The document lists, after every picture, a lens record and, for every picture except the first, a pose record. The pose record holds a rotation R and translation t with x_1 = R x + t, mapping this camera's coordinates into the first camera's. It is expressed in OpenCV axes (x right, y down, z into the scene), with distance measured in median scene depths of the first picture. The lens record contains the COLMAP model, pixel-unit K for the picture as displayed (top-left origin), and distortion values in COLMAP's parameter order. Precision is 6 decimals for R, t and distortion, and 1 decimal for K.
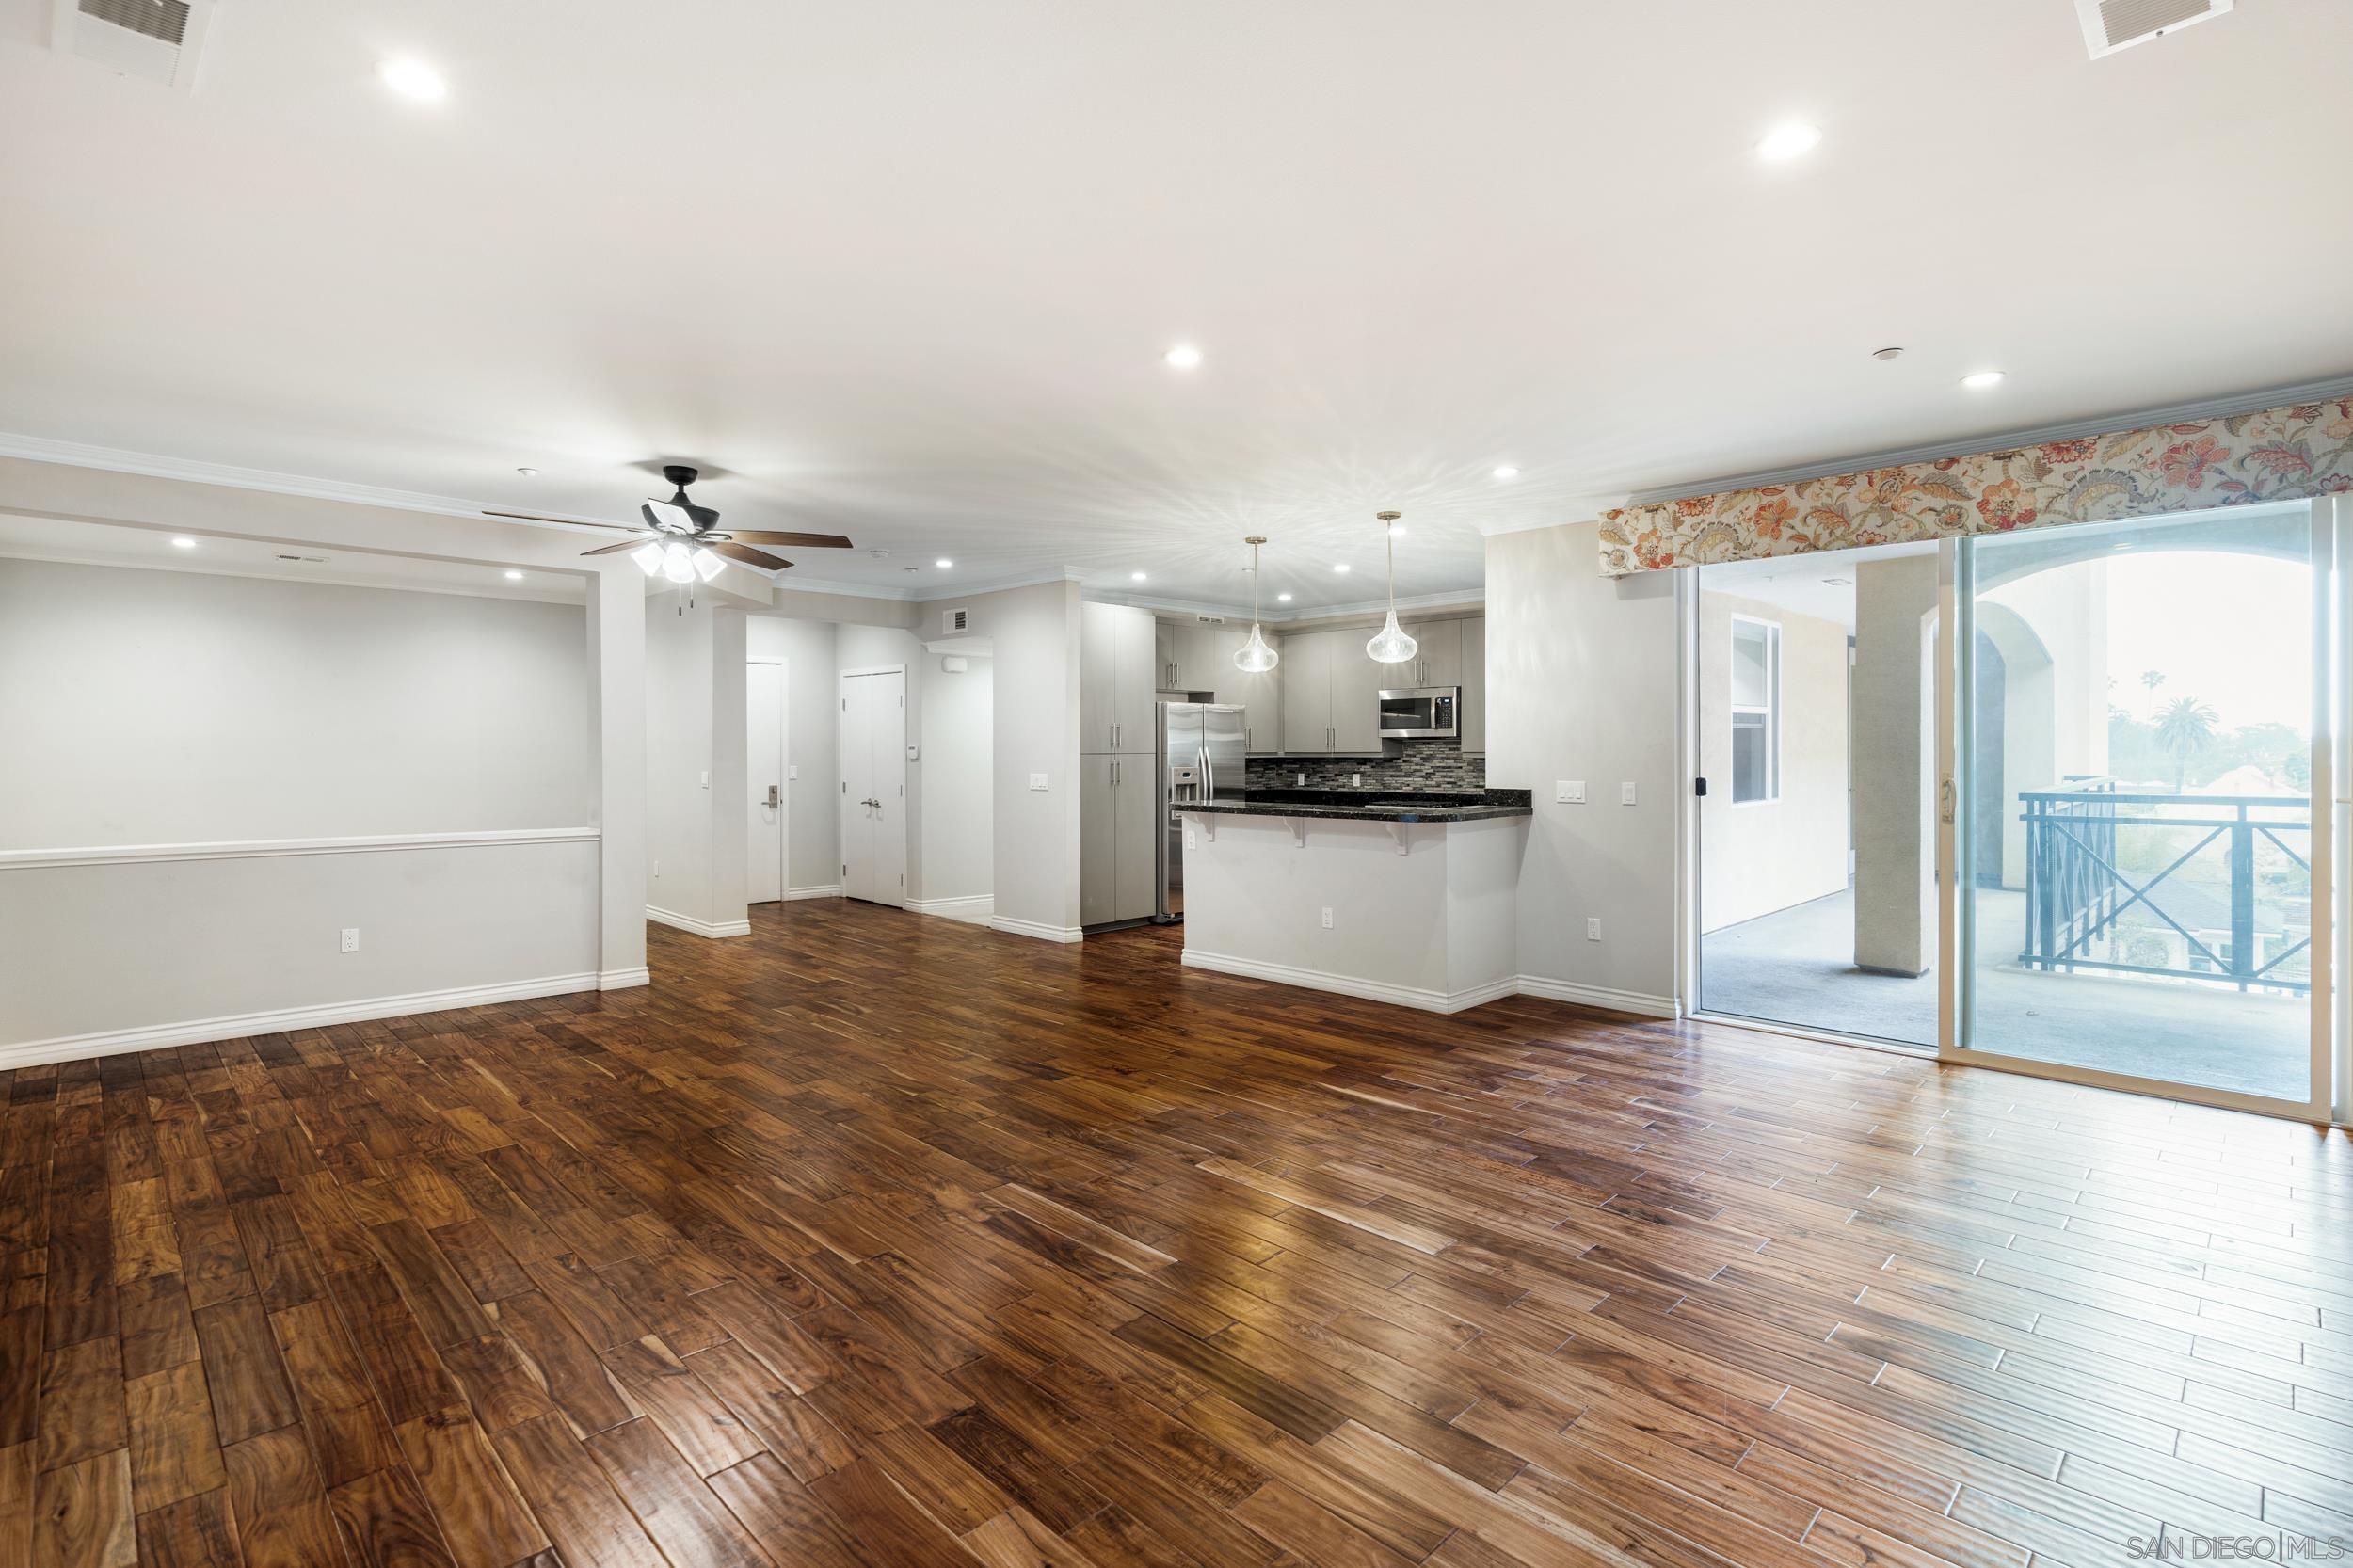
lens RADIAL K [[1123.5, 0, 1162.2], [0, 1123.5, 744.0], [0, 0, 1]] dist [-0.007876, 0.005278]
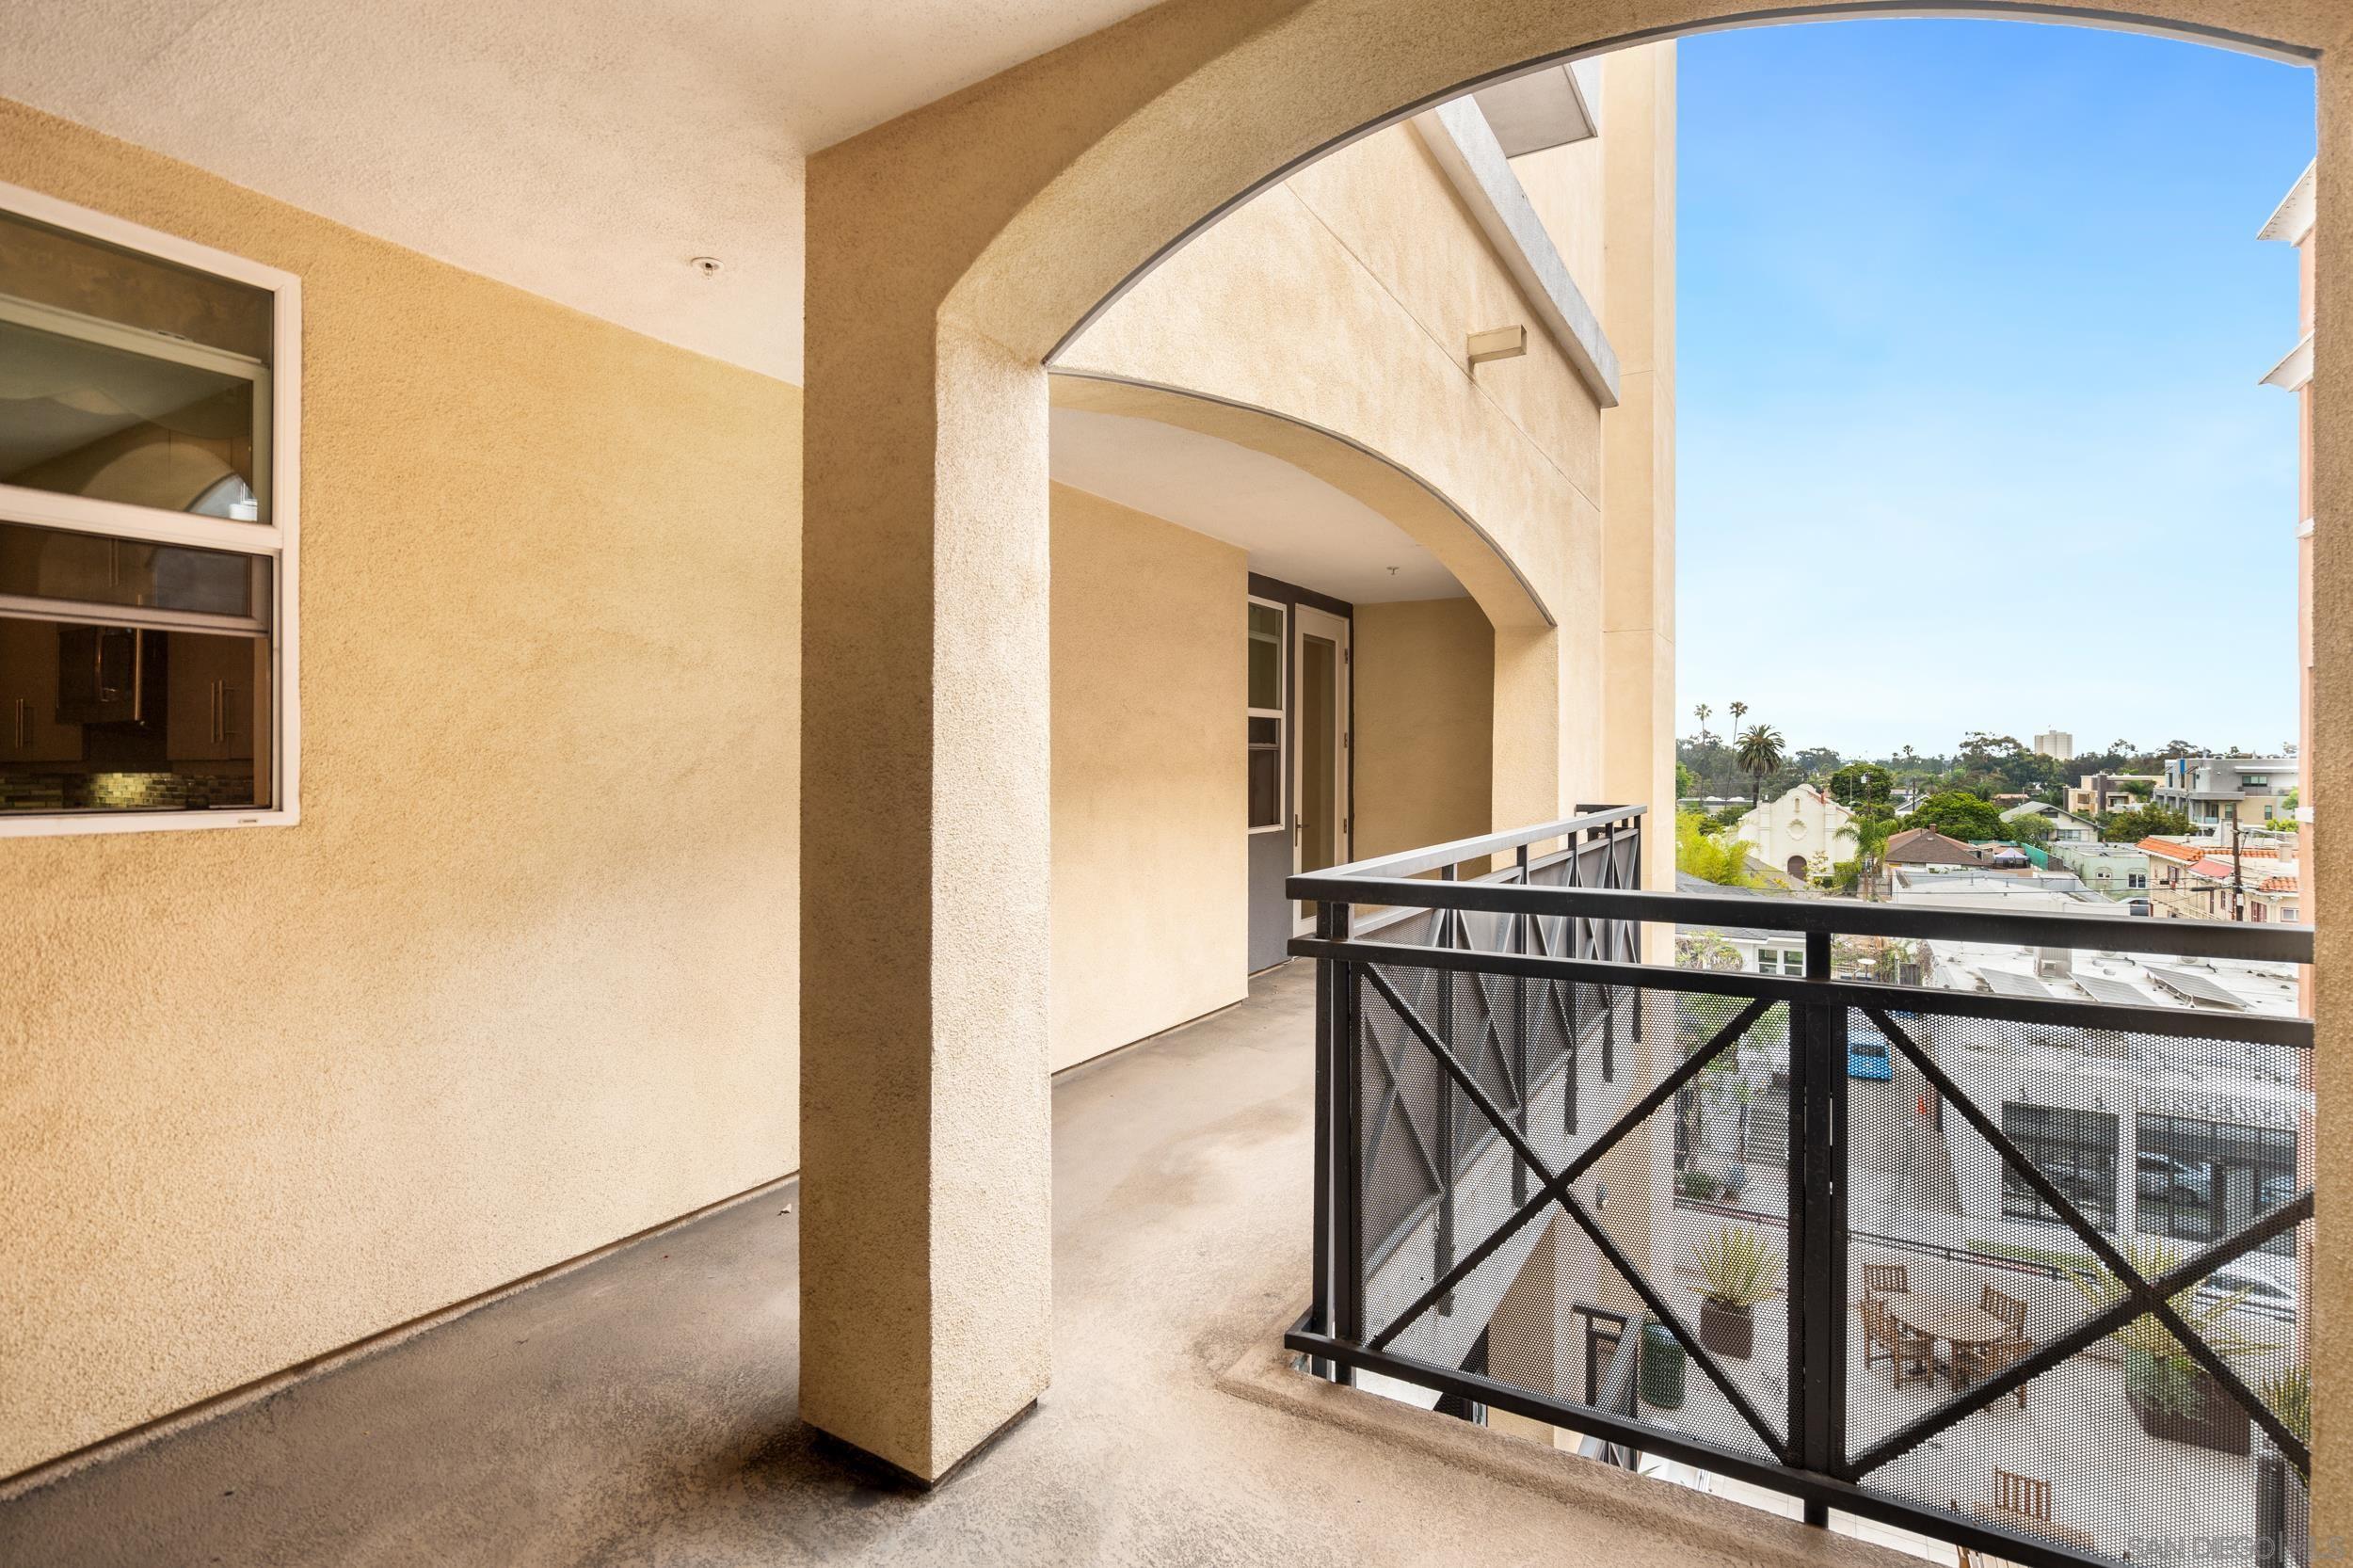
lens RADIAL K [[1123.5, 0, 1184.2], [0, 1123.5, 780.6], [0, 0, 1]] dist [-0.007876, 0.005278]
pose [[0.965191, -0.004349, 0.261510, 0.642609], [0.001060, 0.999919, 0.012714, 0.008838], [-0.261544, -0.011995, 0.965117, 0.672518]]
